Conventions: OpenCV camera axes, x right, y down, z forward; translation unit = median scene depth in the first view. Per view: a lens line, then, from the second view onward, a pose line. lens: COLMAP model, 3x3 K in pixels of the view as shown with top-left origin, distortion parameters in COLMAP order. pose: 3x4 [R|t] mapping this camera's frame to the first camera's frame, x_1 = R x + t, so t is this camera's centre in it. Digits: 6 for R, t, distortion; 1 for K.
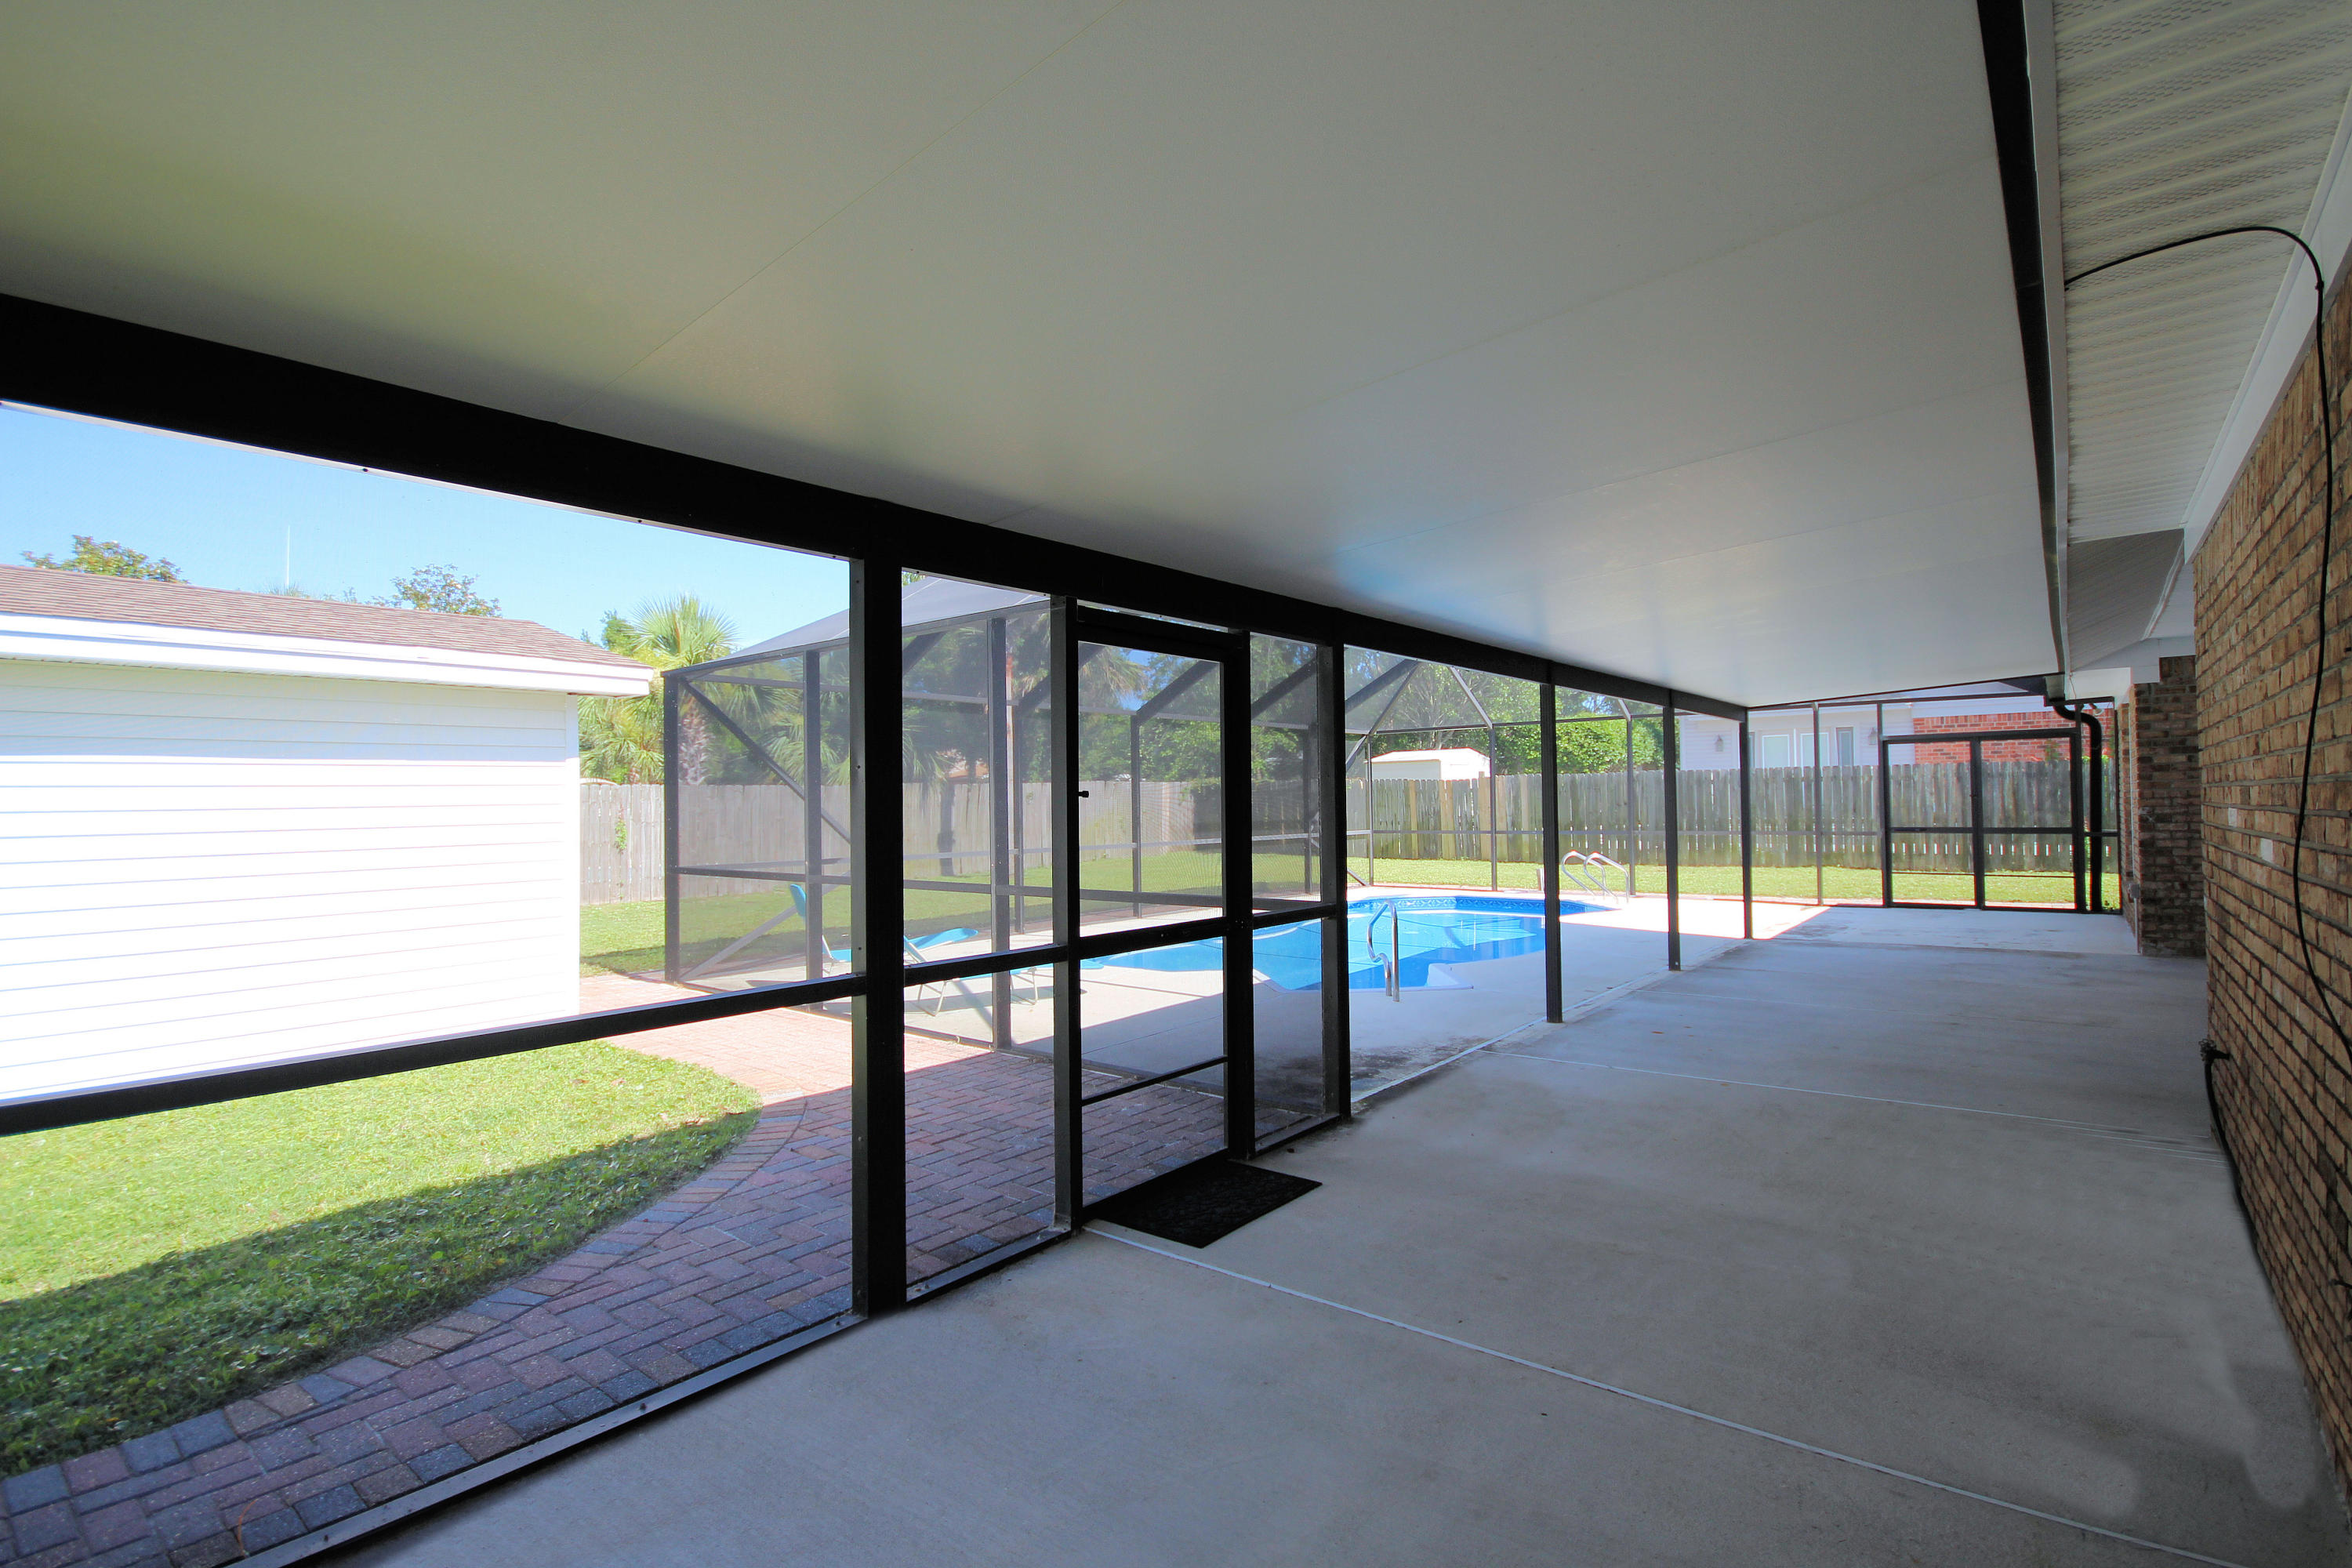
lens RADIAL K [[1094.6, 0, 1173.5], [0, 1094.6, 792.7], [0, 0, 1]] dist [-0.010724, -0.001259]
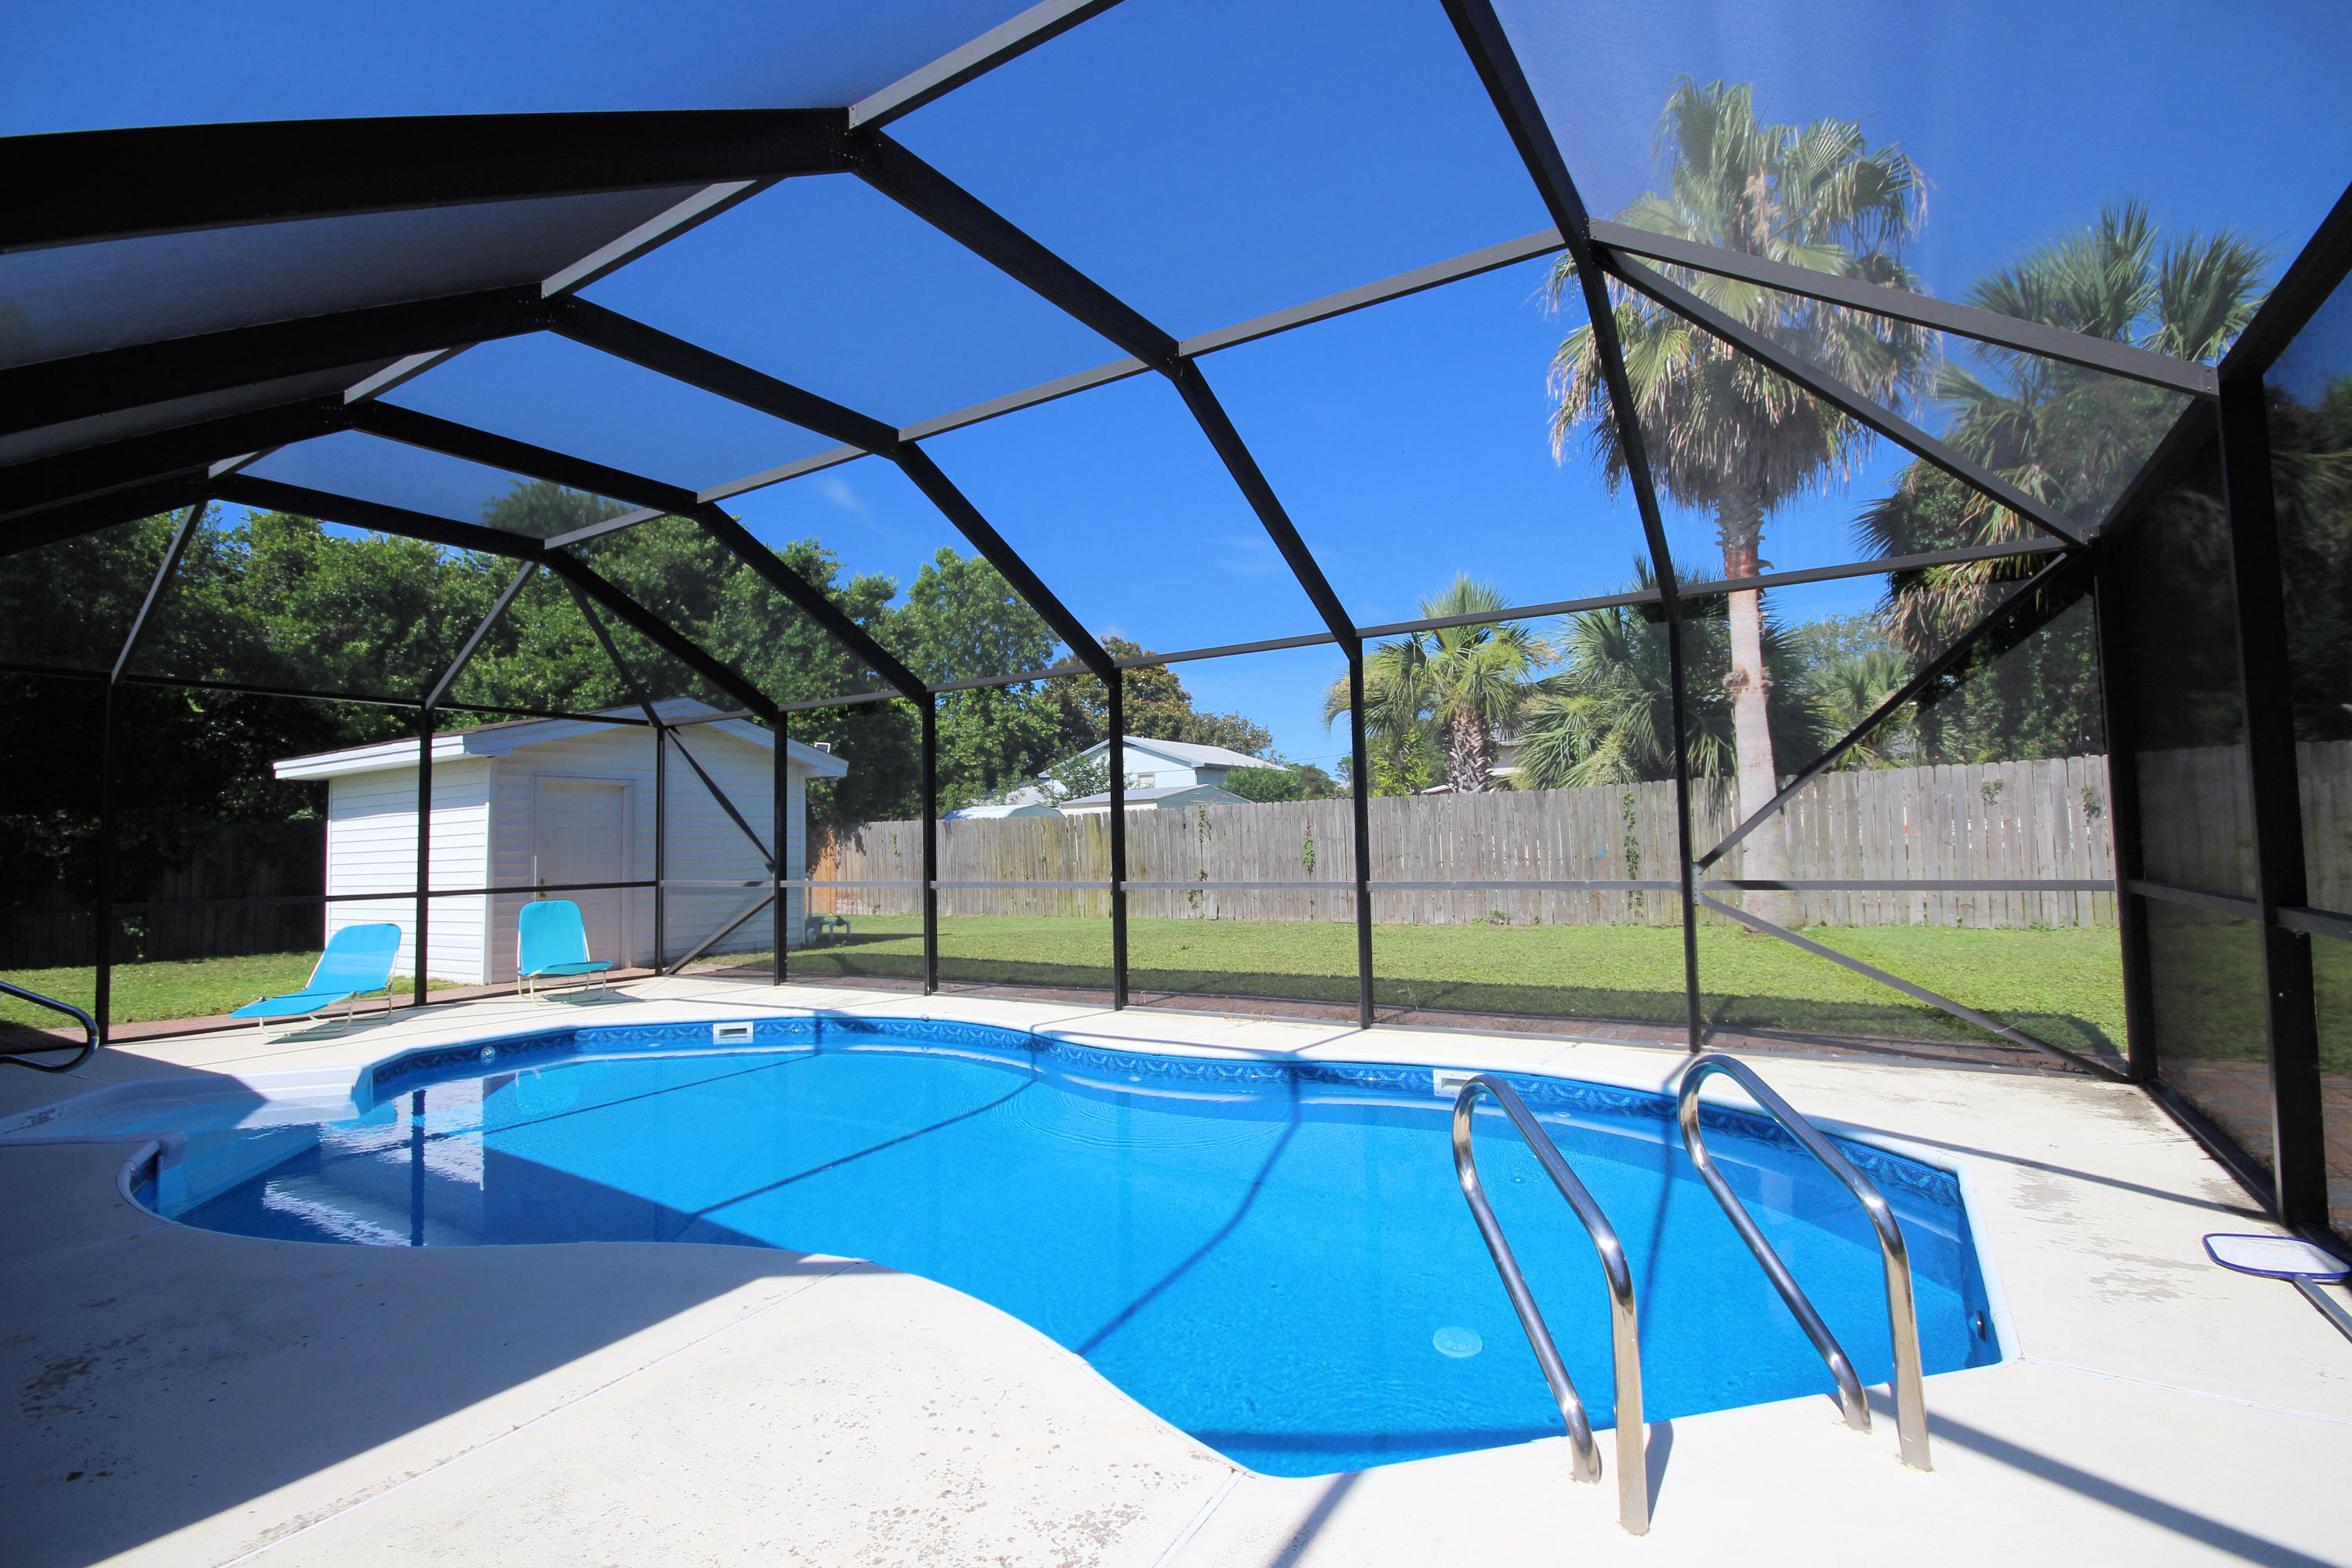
lens RADIAL K [[1094.6, 0, 1185.6], [0, 1094.6, 789.9], [0, 0, 1]] dist [-0.010724, -0.001259]
pose [[0.129719, -0.052045, -0.990184, 0.496235], [0.046520, 0.997841, -0.046353, 0.026811], [0.990459, -0.040051, 0.131860, 0.911237]]
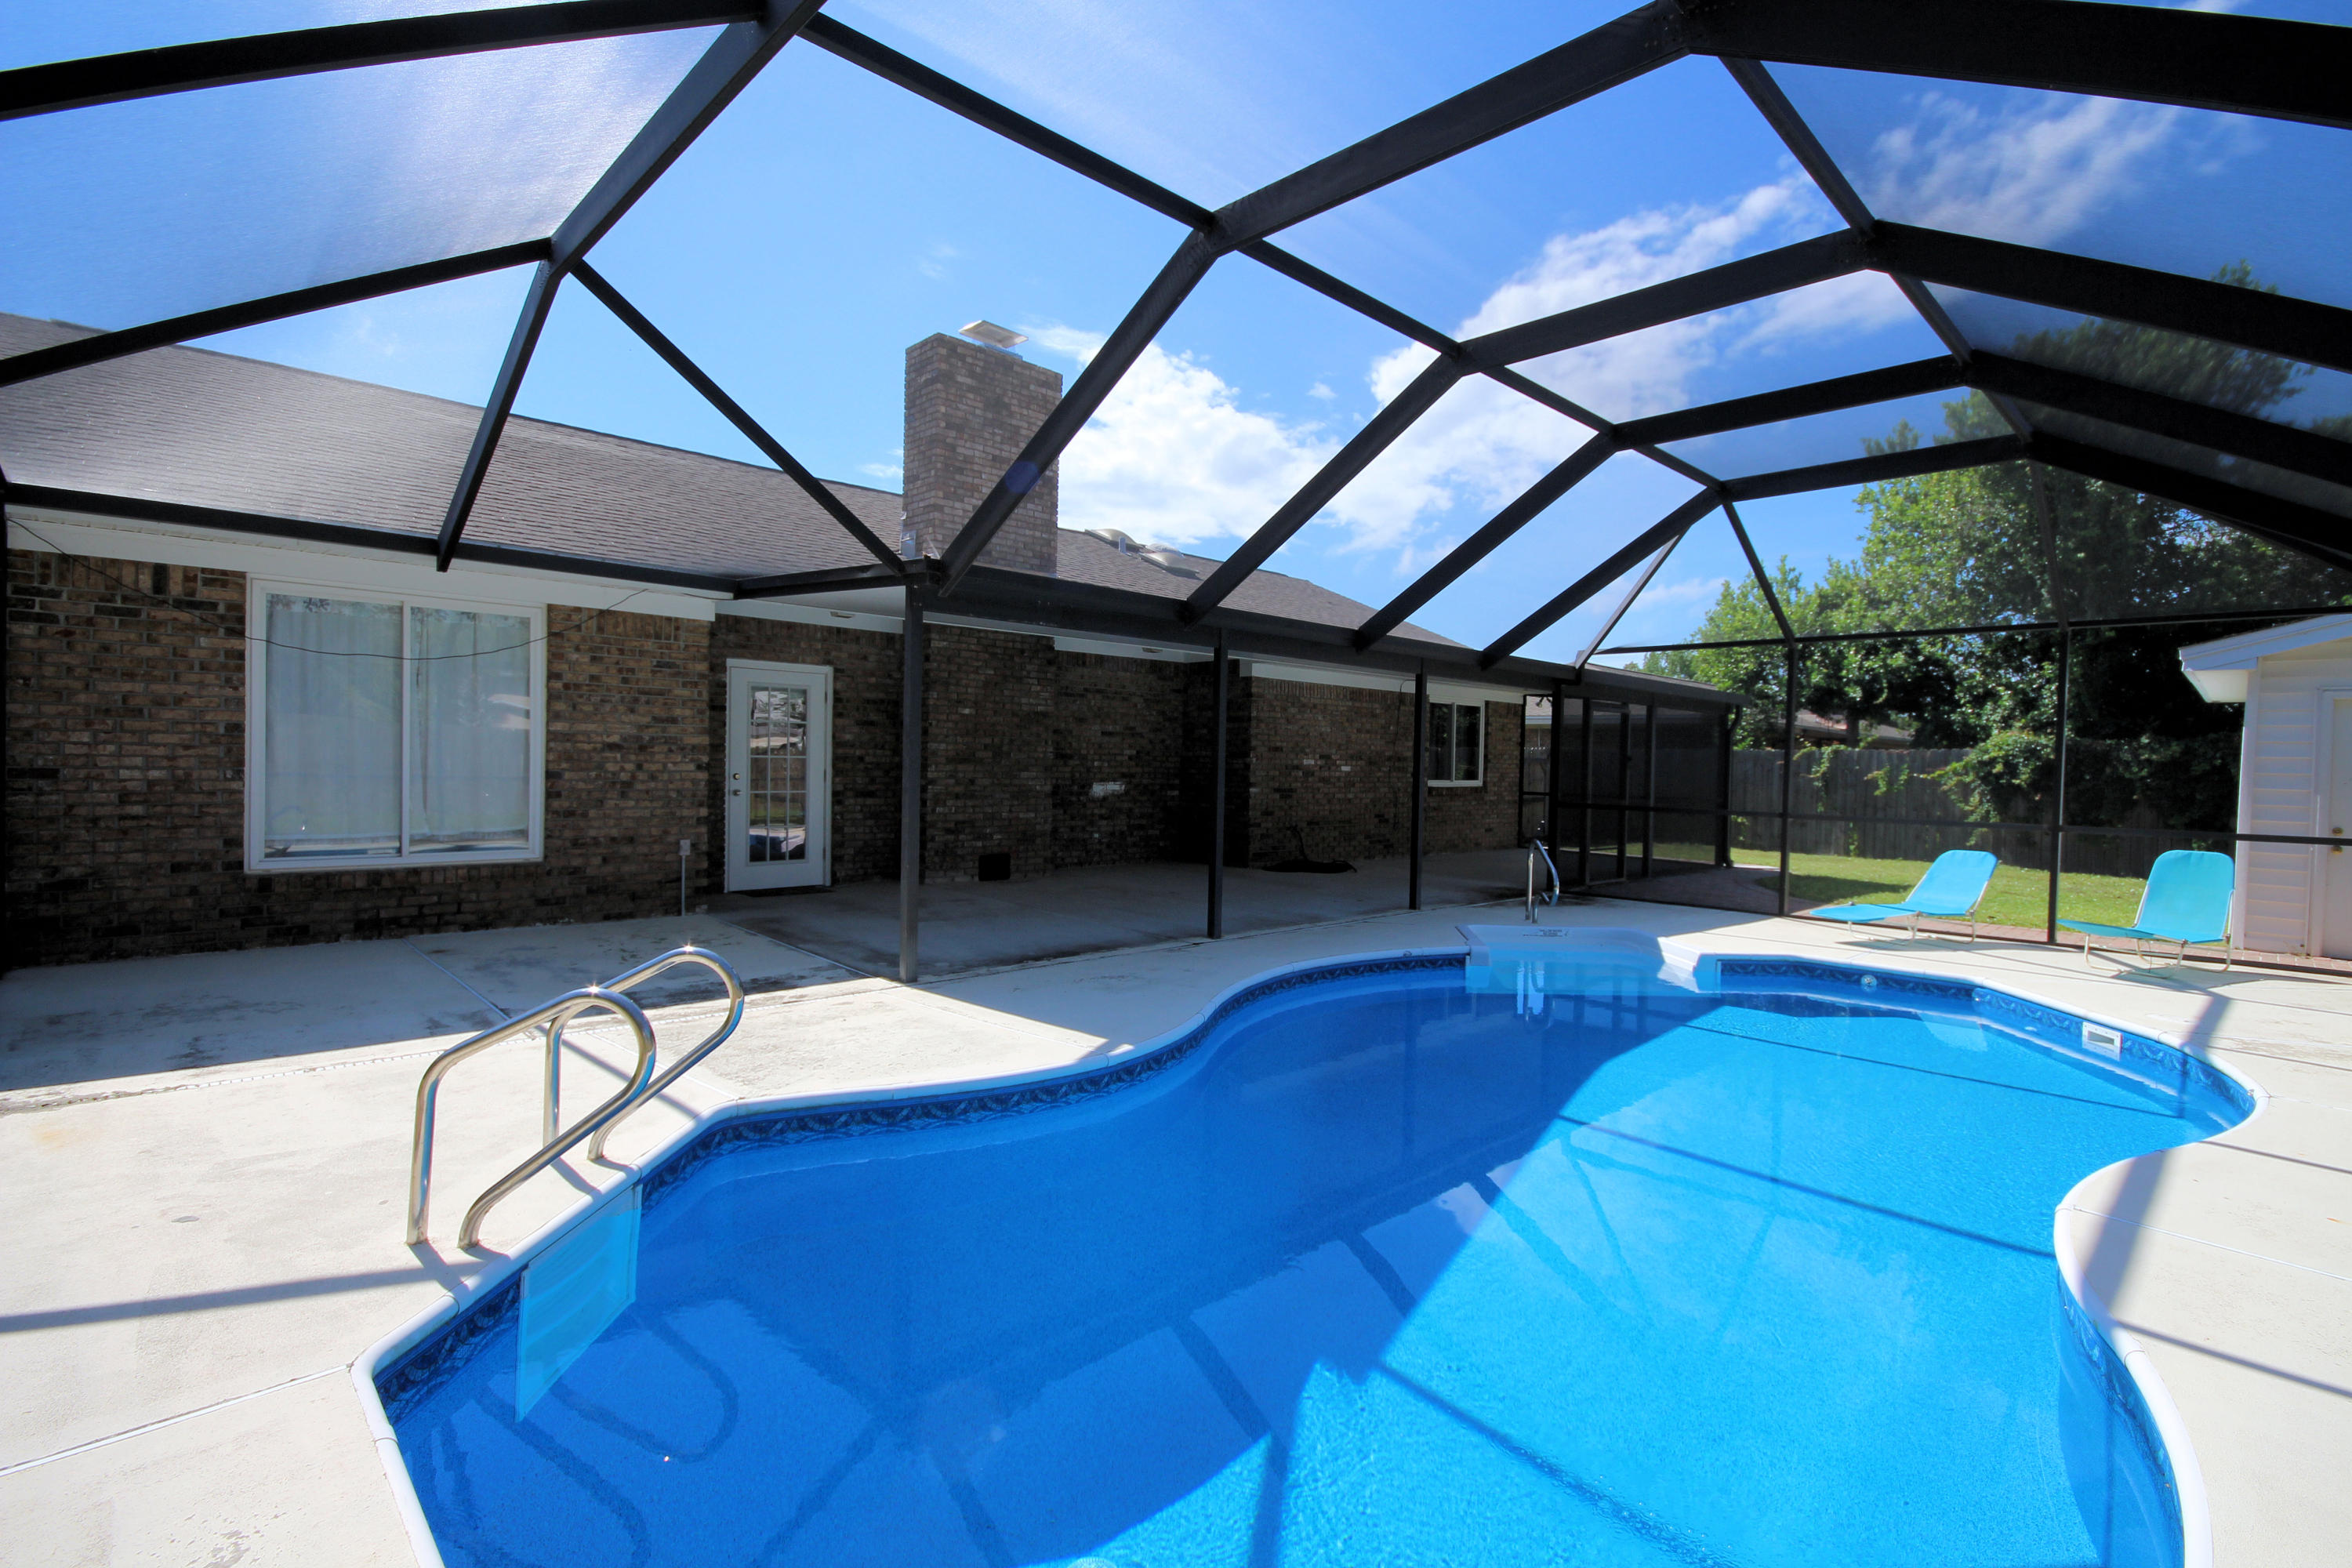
lens RADIAL K [[1094.6, 0, 1189.1], [0, 1094.6, 781.5], [0, 0, 1]] dist [-0.010724, -0.001259]
pose [[-0.994665, -0.027860, 0.099320, 0.227452], [-0.028207, 0.999600, -0.002082, 0.026527], [-0.099222, -0.004873, -0.995053, 1.183180]]
